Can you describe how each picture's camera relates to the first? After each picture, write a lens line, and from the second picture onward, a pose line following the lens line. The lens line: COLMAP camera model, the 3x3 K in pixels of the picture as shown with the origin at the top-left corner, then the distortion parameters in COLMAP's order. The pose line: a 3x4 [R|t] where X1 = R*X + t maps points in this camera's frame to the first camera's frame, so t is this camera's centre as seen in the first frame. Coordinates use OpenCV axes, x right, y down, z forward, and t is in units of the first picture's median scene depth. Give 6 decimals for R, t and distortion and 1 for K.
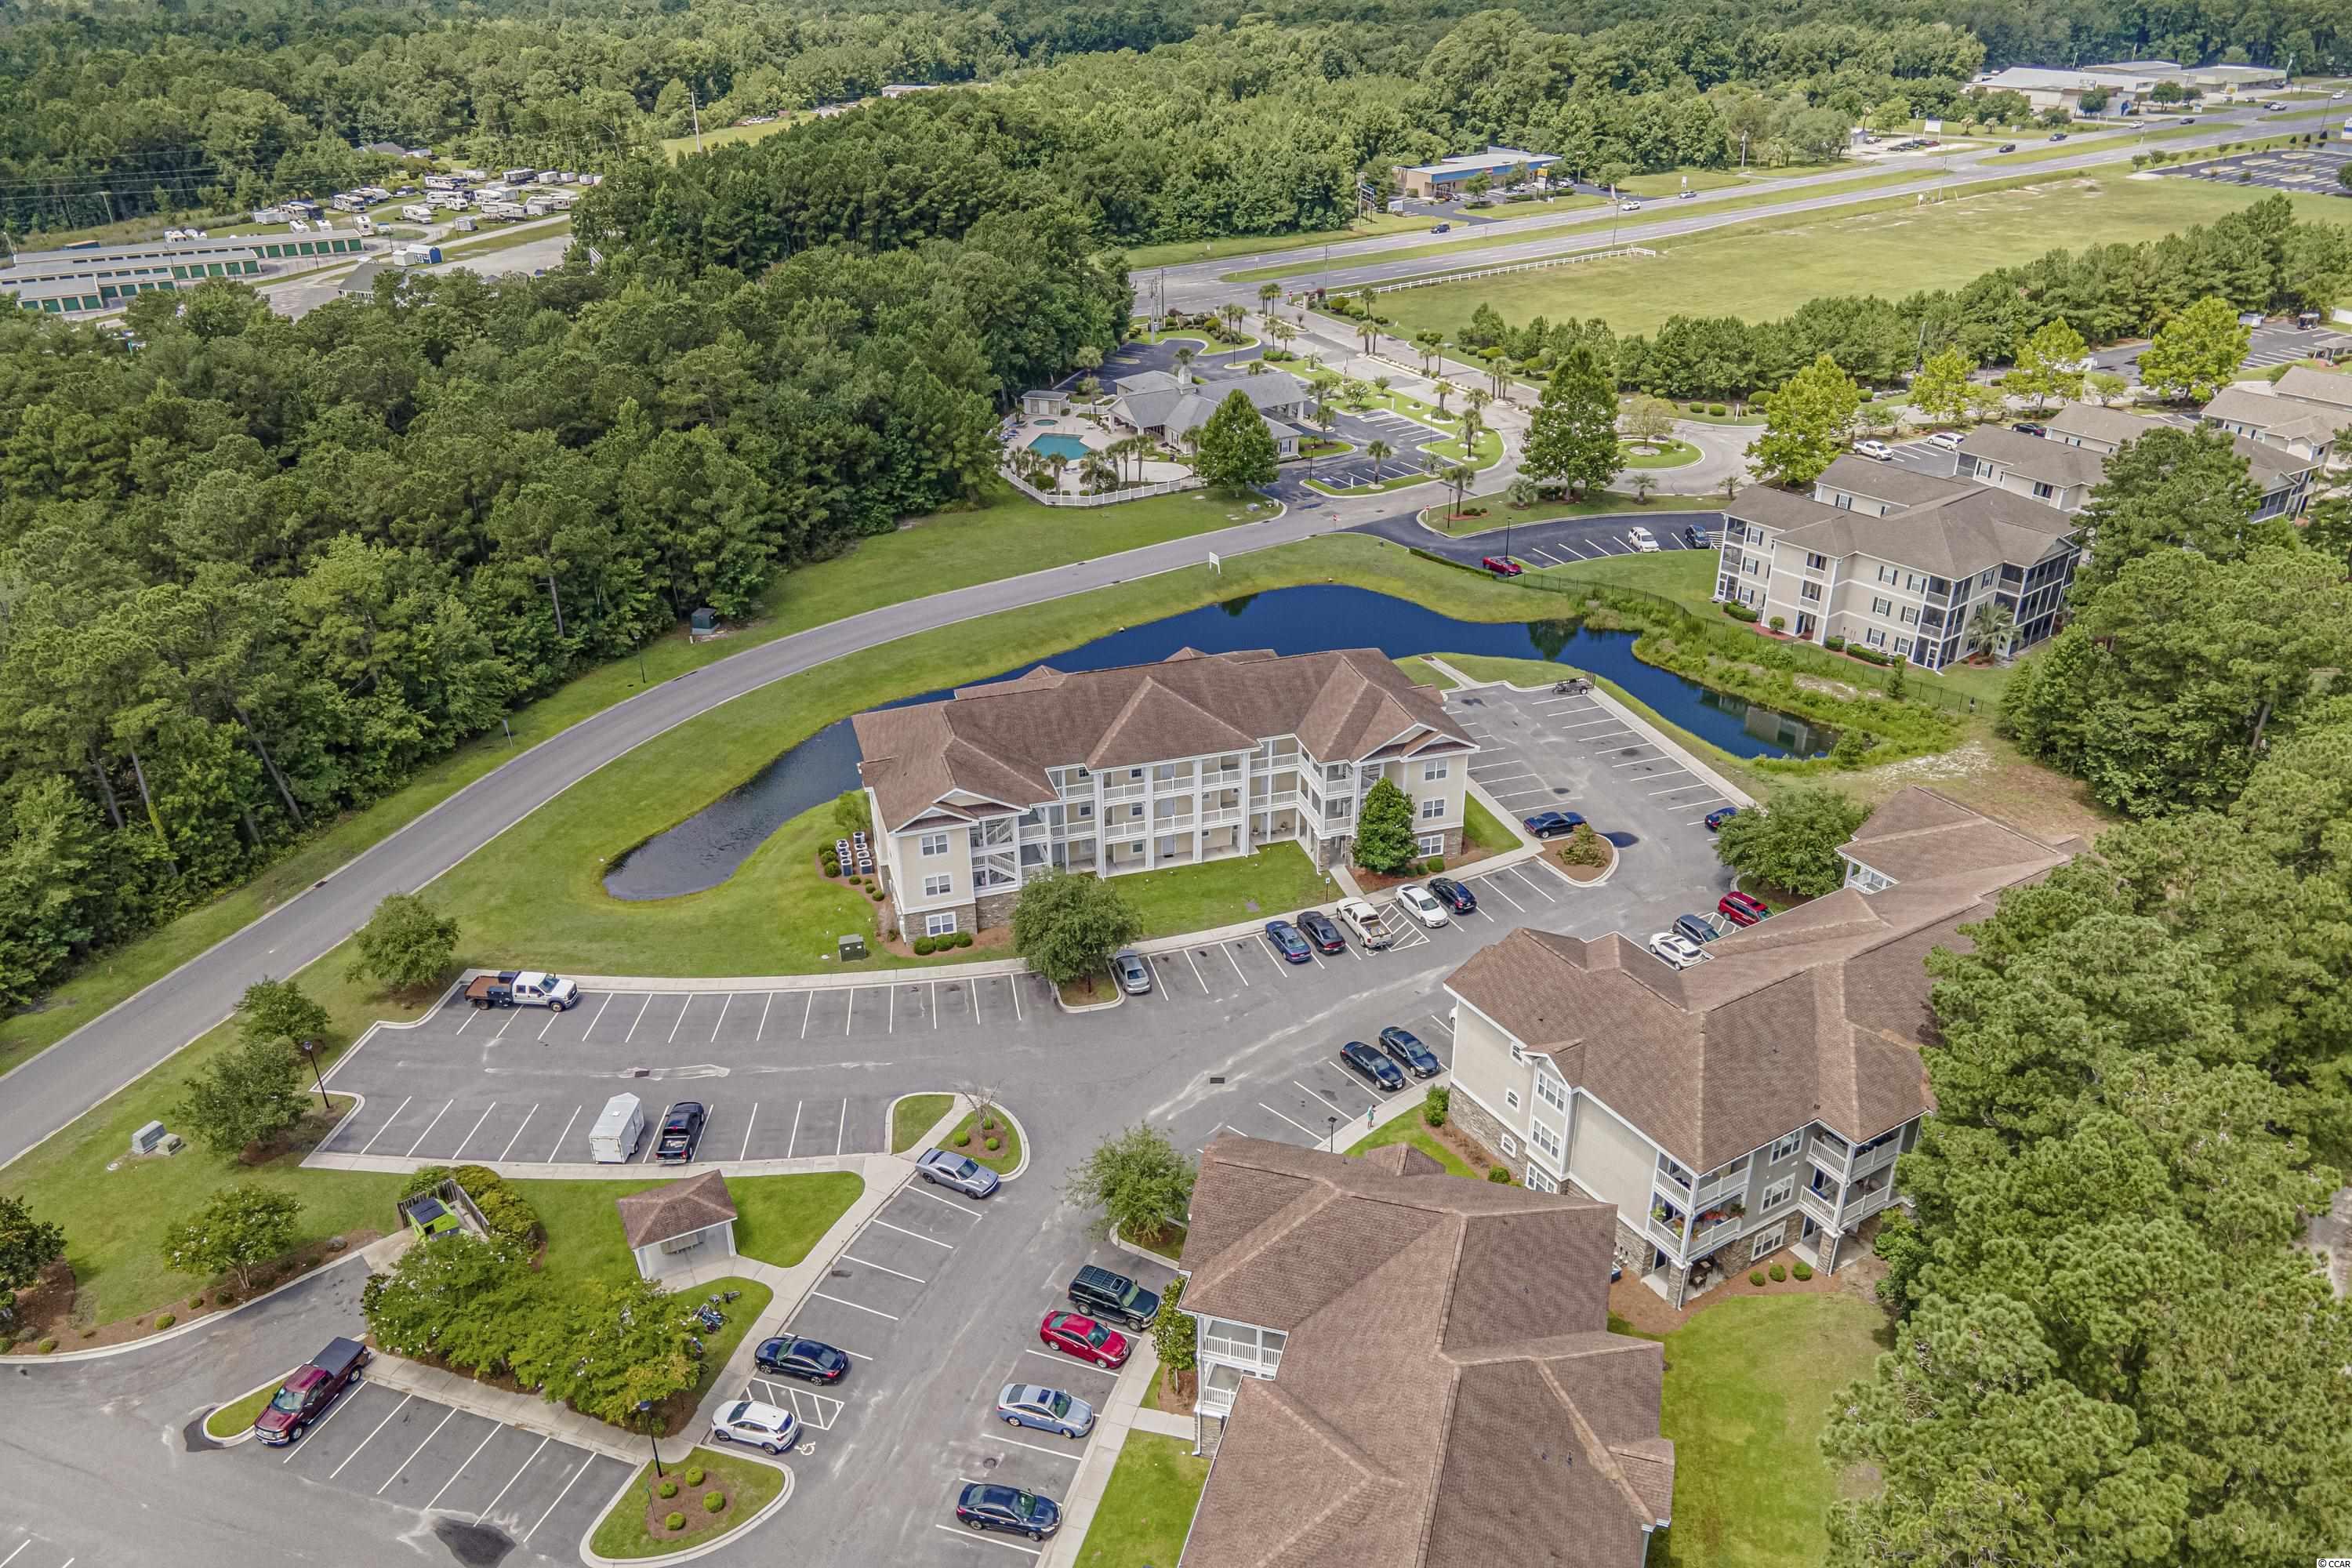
lens RADIAL K [[1622.4, 0, 1174.6], [0, 1622.4, 783.1], [0, 0, 1]] dist [0.002880, 0.001442]
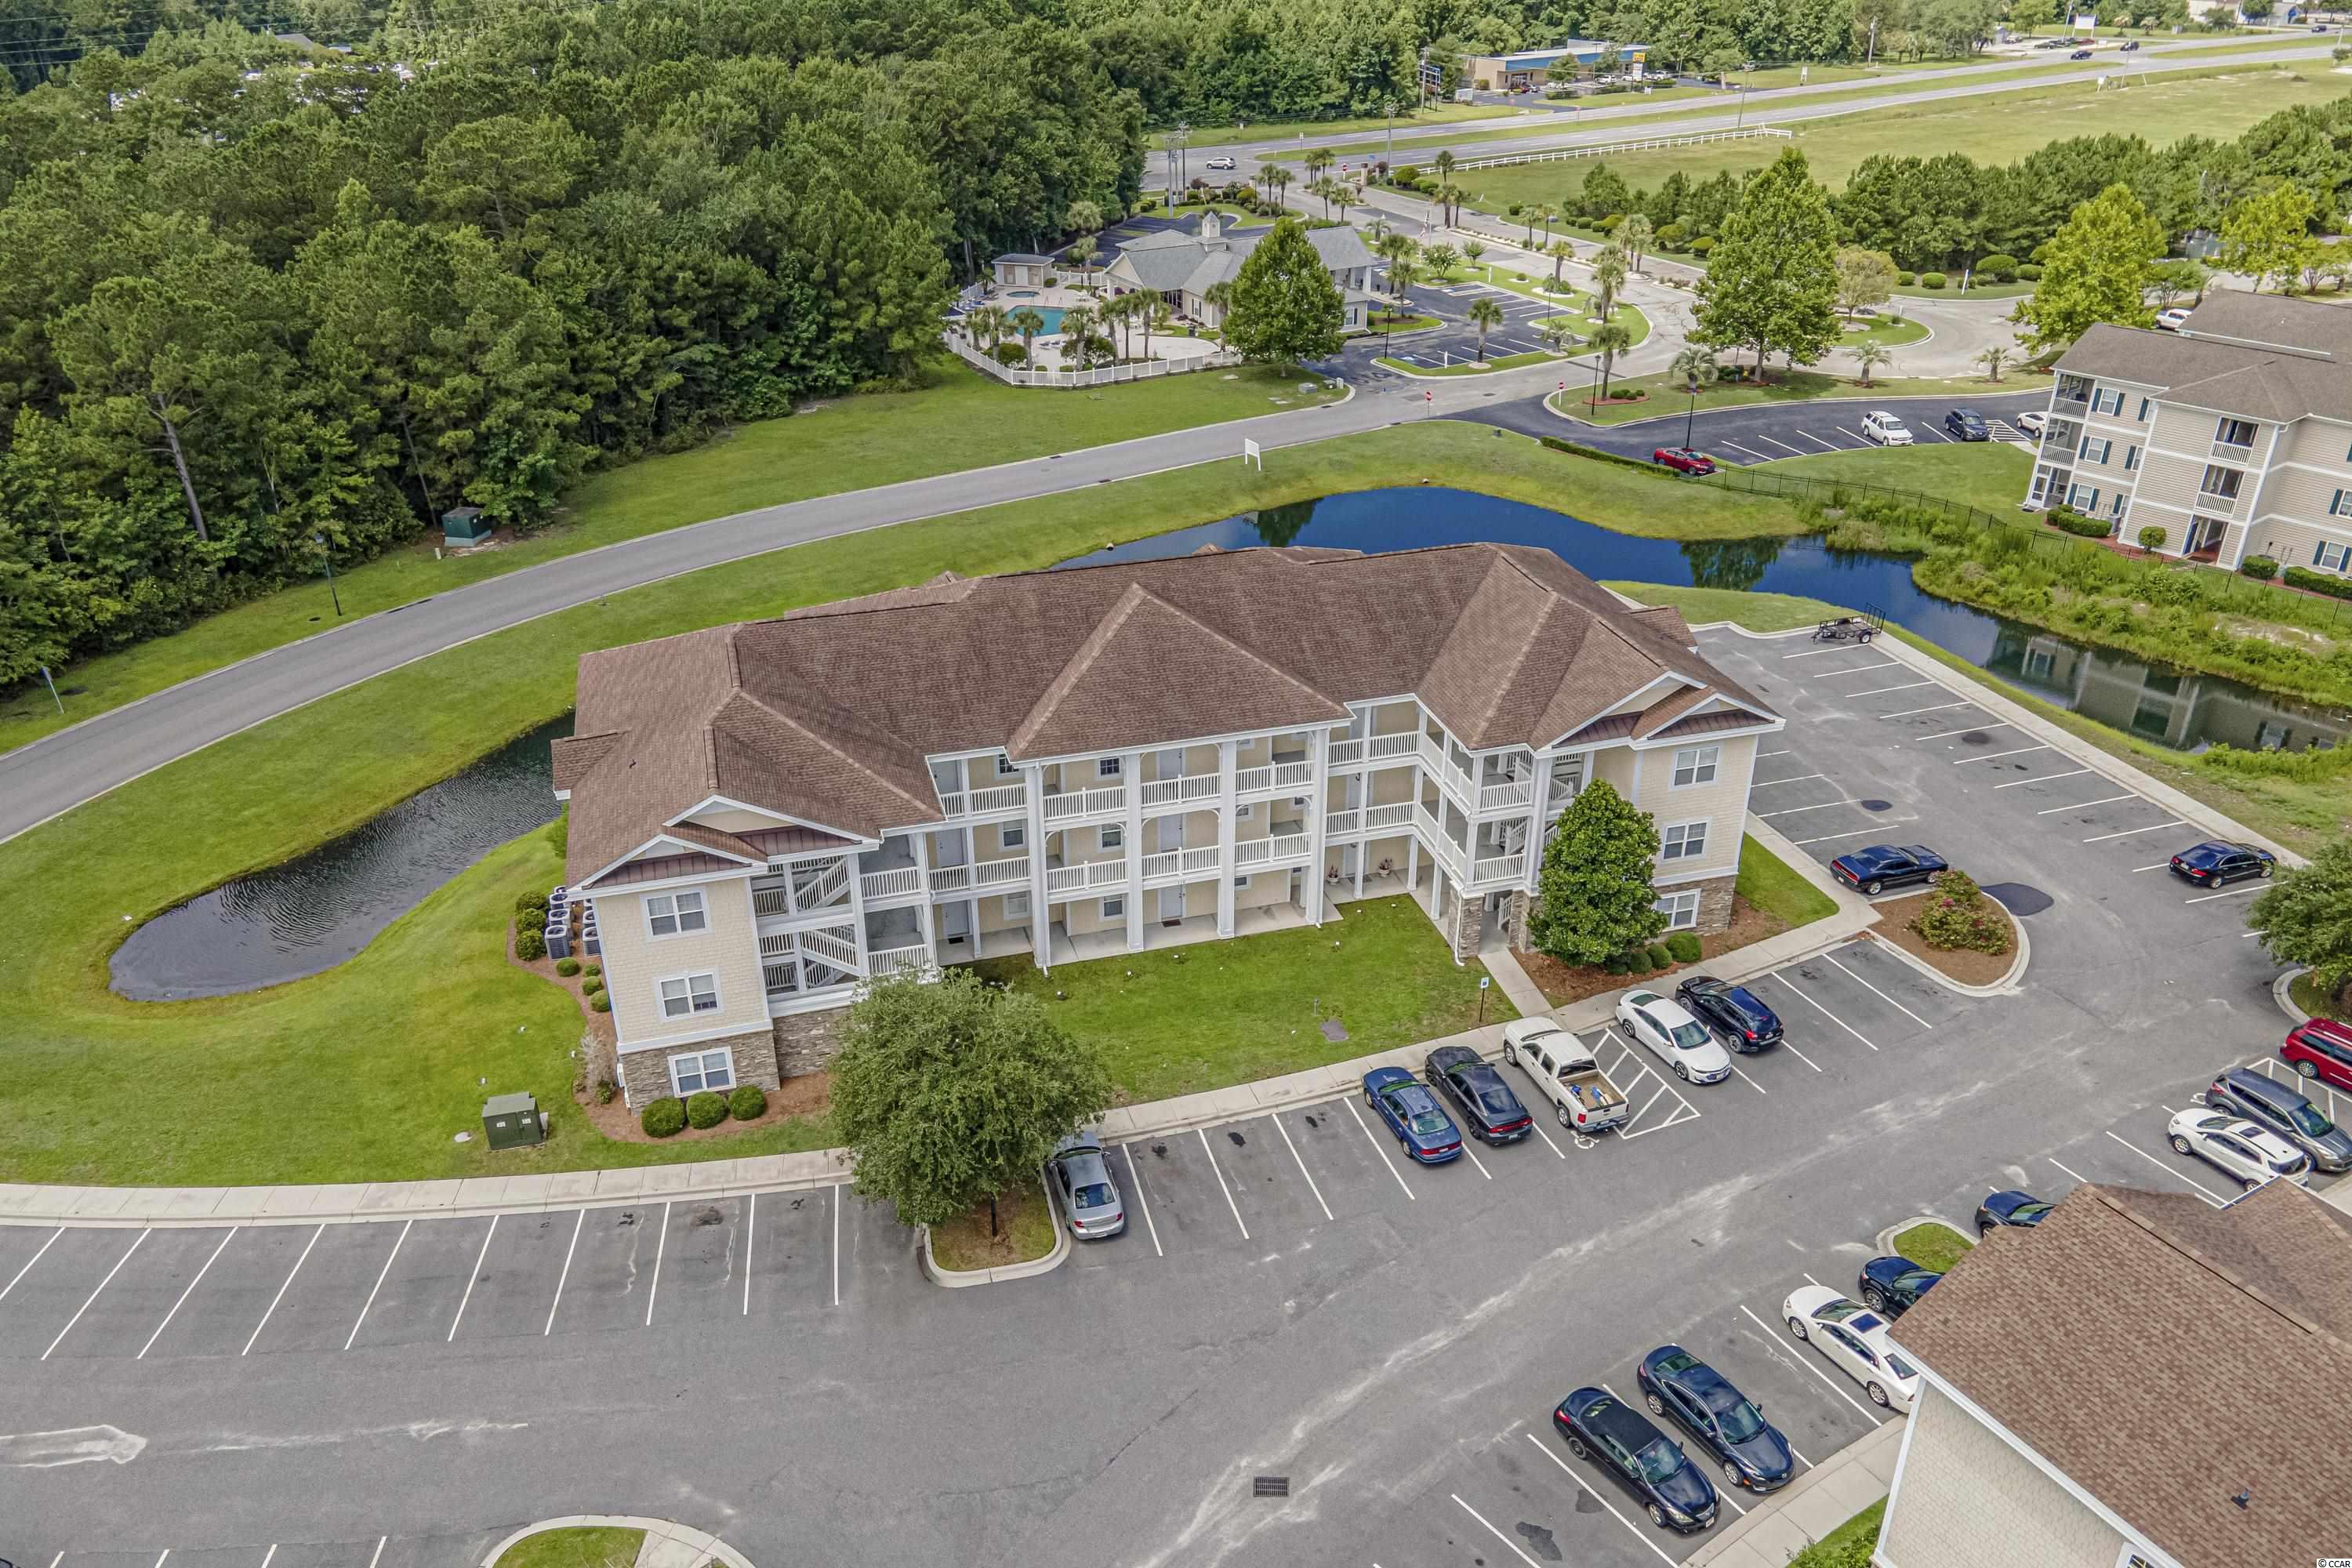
lens RADIAL K [[1622.4, 0, 1179.3], [0, 1622.4, 783.1], [0, 0, 1]] dist [0.002880, 0.001442]
pose [[0.999897, 0.008944, -0.011234, 0.003379], [-0.008908, 0.999955, 0.003211, -0.002151], [0.011262, -0.003111, 0.999932, 0.365528]]
